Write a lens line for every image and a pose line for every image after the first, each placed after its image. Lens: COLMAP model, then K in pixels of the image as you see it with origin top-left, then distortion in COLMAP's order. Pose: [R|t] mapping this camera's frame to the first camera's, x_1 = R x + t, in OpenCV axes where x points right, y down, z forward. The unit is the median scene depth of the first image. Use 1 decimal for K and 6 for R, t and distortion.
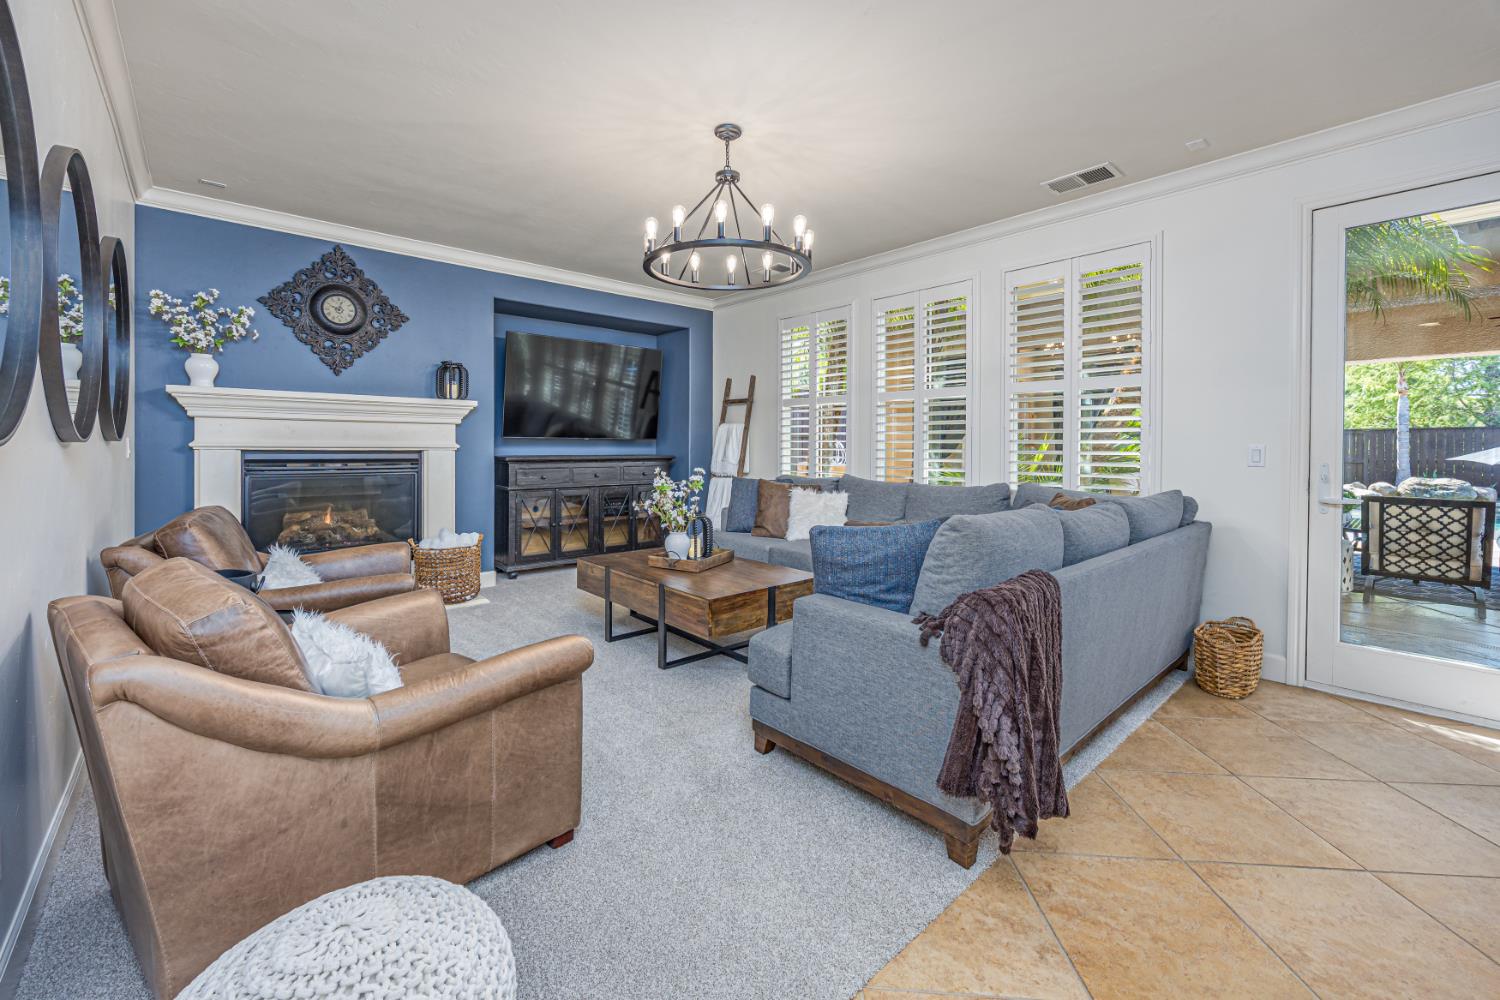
lens RADIAL K [[608.1, 0, 745.6], [0, 608.1, 448.6], [0, 0, 1]] dist [-0.020424, 0.001610]
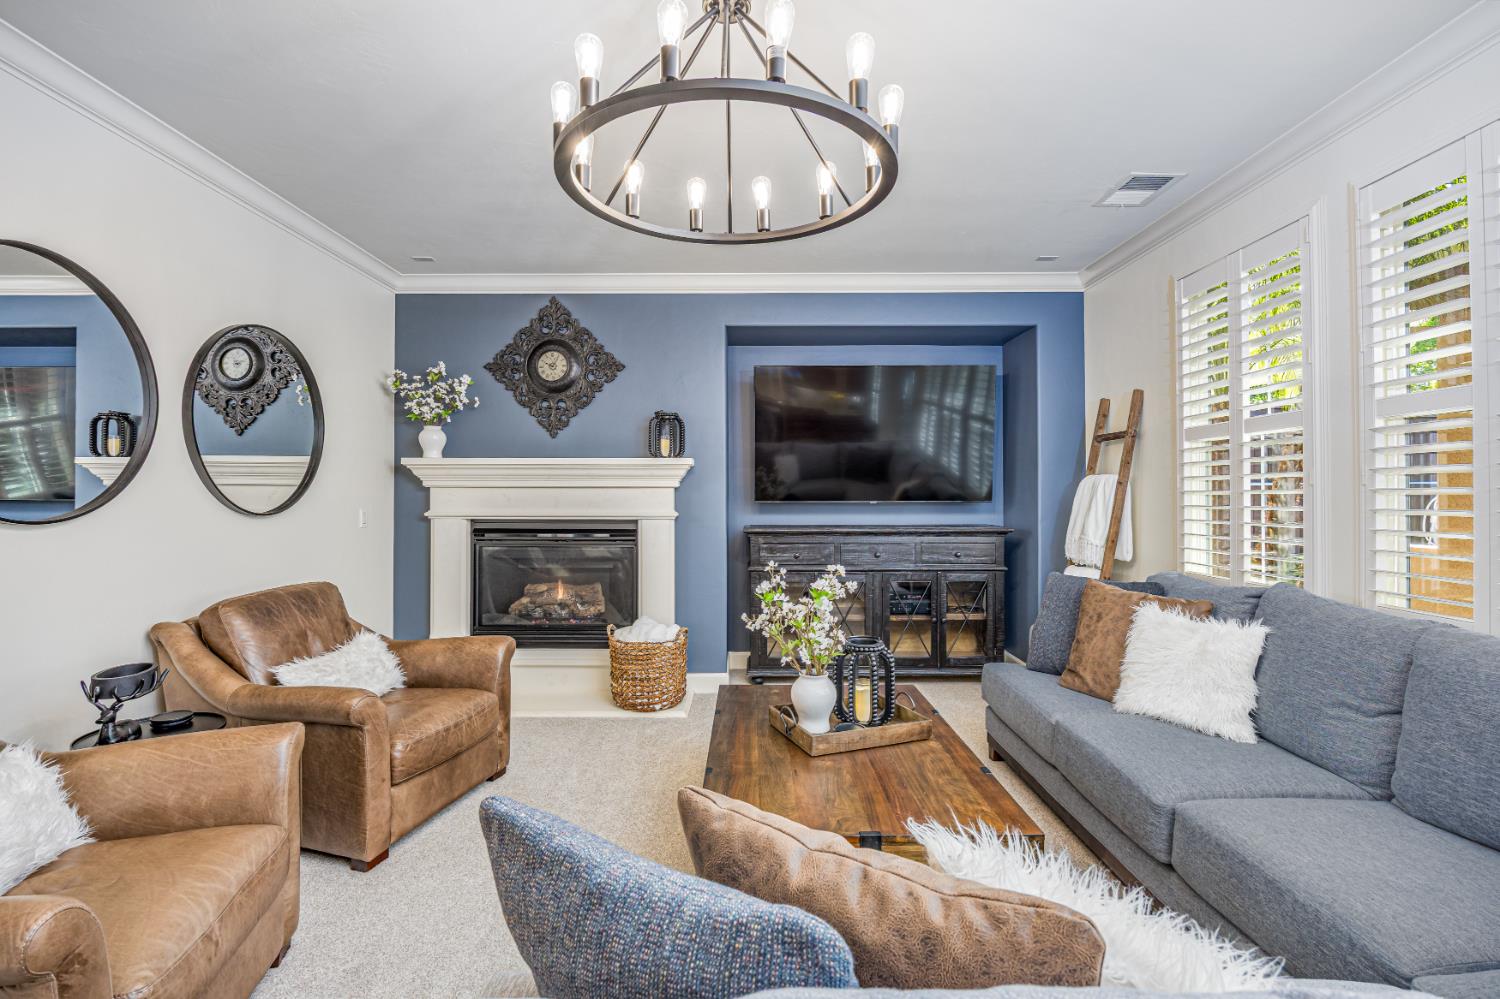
lens RADIAL K [[703.1, 0, 741.7], [0, 703.1, 492.9], [0, 0, 1]] dist [-0.015427, -0.001347]
pose [[0.743473, -0.011303, -0.668670, 0.237060], [0.000953, 0.999874, -0.015842, -0.019334], [0.668765, 0.011141, 0.743390, 0.375747]]
